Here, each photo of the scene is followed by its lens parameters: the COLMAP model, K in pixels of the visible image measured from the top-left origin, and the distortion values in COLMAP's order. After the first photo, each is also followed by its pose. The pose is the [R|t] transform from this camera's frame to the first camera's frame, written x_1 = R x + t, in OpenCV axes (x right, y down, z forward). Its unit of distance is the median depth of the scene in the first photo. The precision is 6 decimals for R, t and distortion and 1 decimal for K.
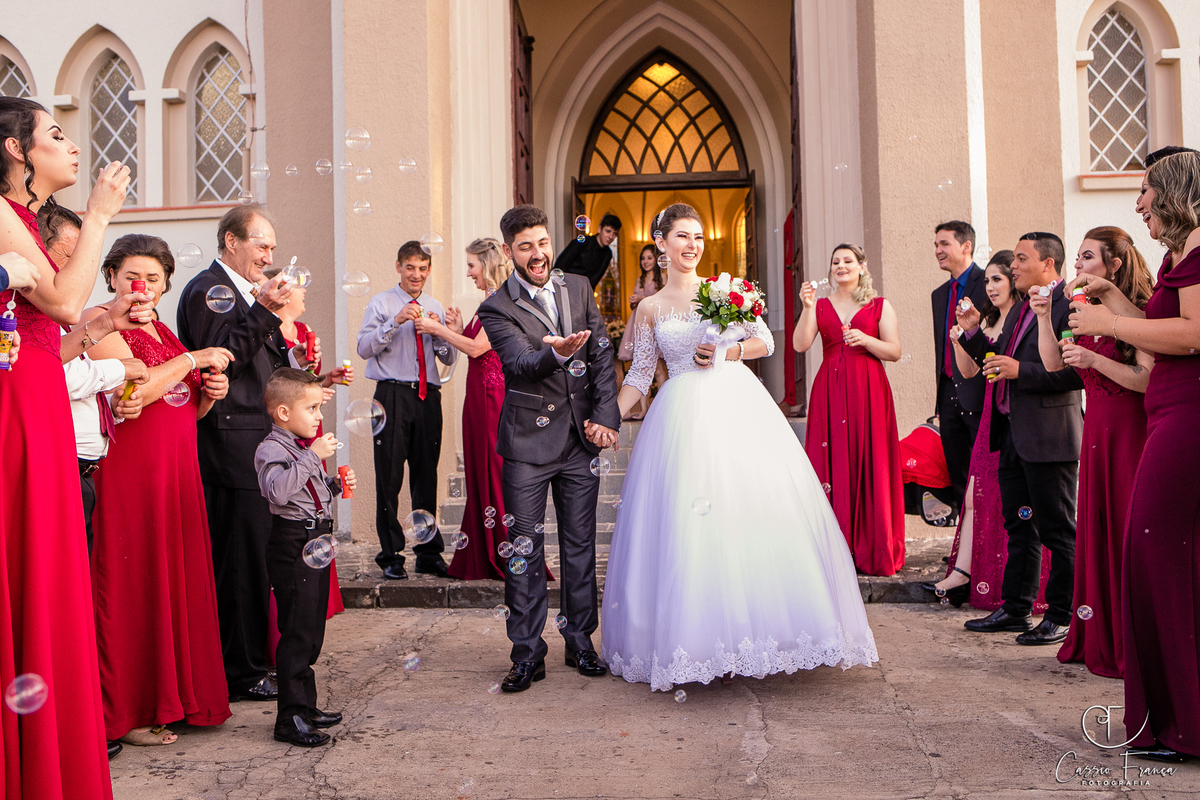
lens RADIAL K [[1211.5, 0, 601.3], [0, 1211.5, 402.1], [0, 0, 1]] dist [0.005028, 0.000000]
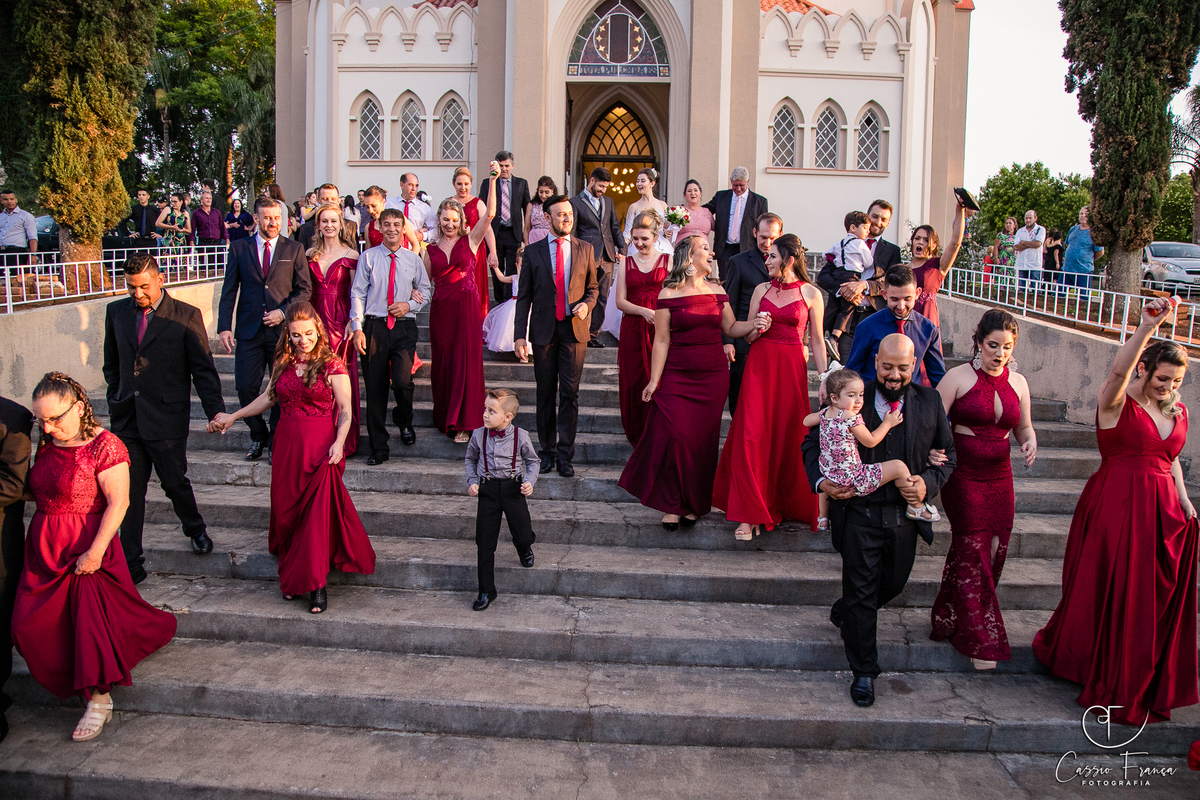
lens RADIAL K [[866.9, 0, 598.5], [0, 866.9, 395.3], [0, 0, 1]] dist [-0.004894, -0.000203]
pose [[0.997785, 0.036222, 0.055792, -0.065551], [-0.041854, 0.993767, 0.103326, 0.105061], [-0.051701, -0.105432, 0.993082, -0.732773]]
